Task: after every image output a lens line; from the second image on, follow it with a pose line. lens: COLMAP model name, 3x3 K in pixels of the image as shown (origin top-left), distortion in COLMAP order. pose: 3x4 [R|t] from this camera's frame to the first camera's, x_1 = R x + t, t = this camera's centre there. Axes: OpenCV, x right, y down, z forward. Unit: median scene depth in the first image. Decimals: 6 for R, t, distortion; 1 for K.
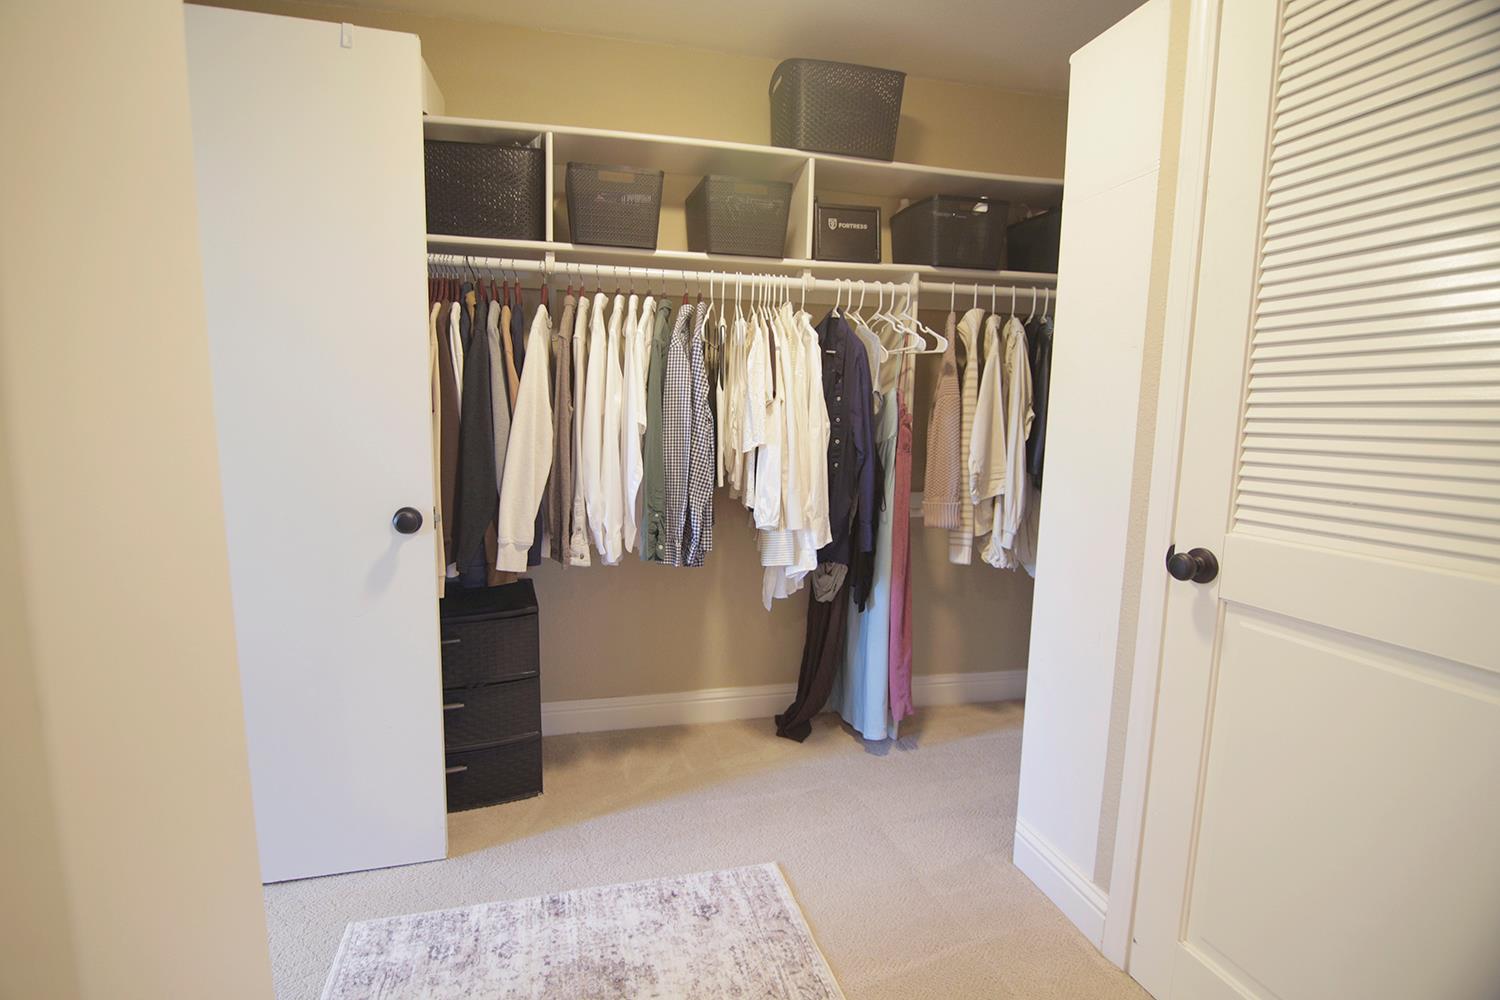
lens RADIAL K [[687.1, 0, 747.6], [0, 687.1, 488.4], [0, 0, 1]] dist [-0.016845, -0.000751]
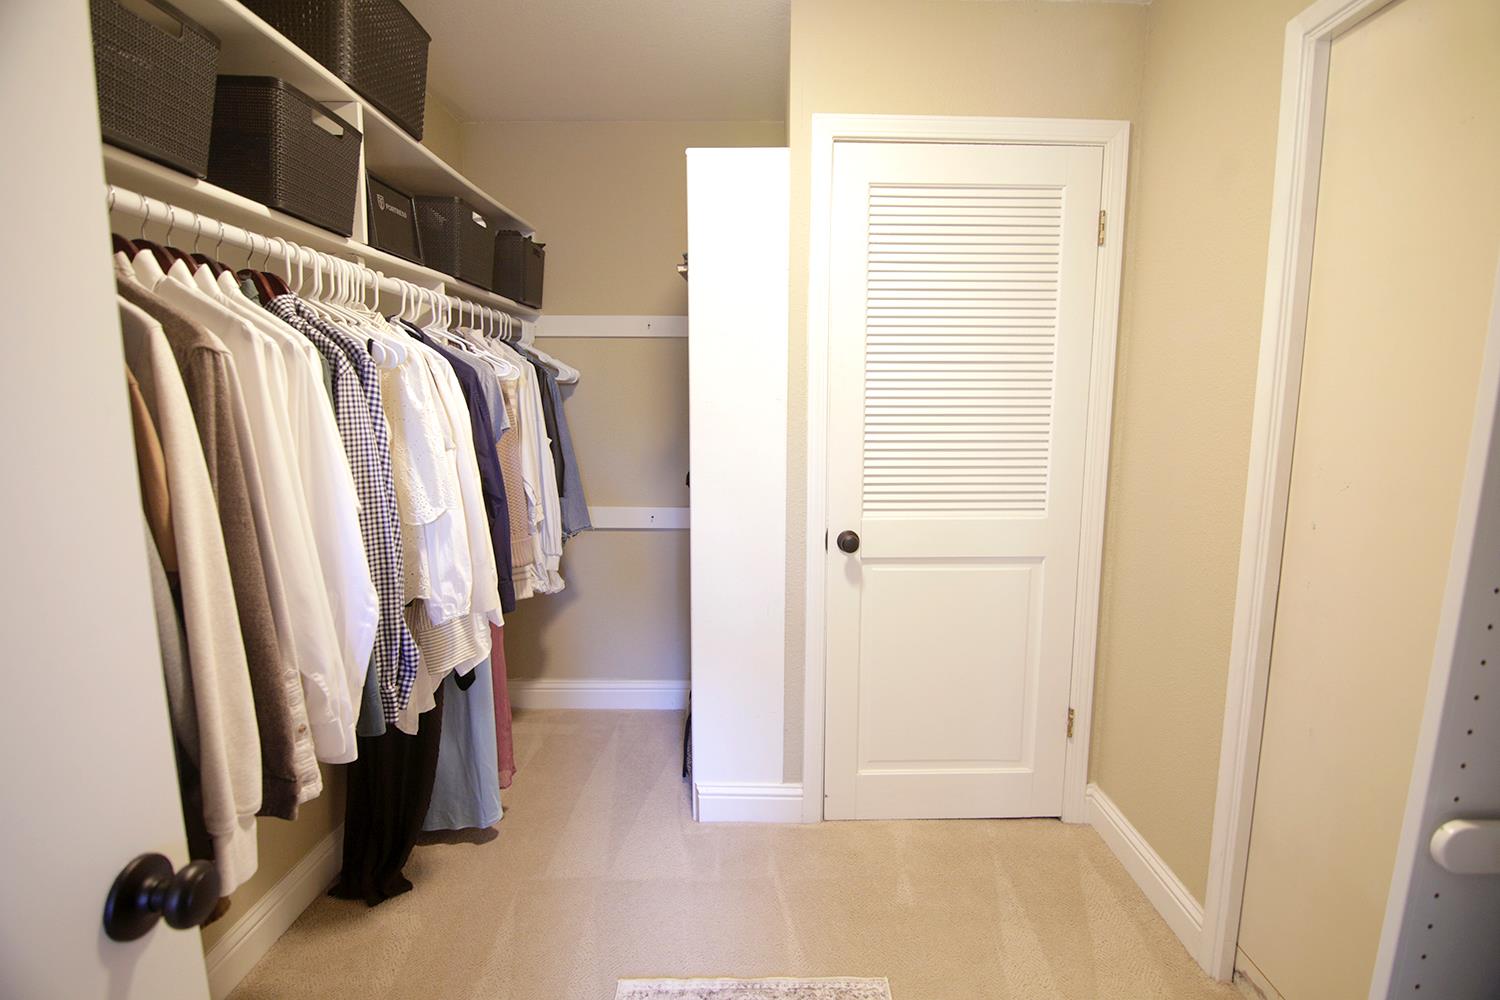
lens RADIAL K [[671.8, 0, 748.1], [0, 671.8, 492.4], [0, 0, 1]] dist [-0.002486, -0.000532]
pose [[0.276800, -0.134276, 0.951500, -0.630639], [0.106084, 0.988406, 0.108623, -0.139933], [-0.955054, 0.070872, 0.287835, 0.541725]]
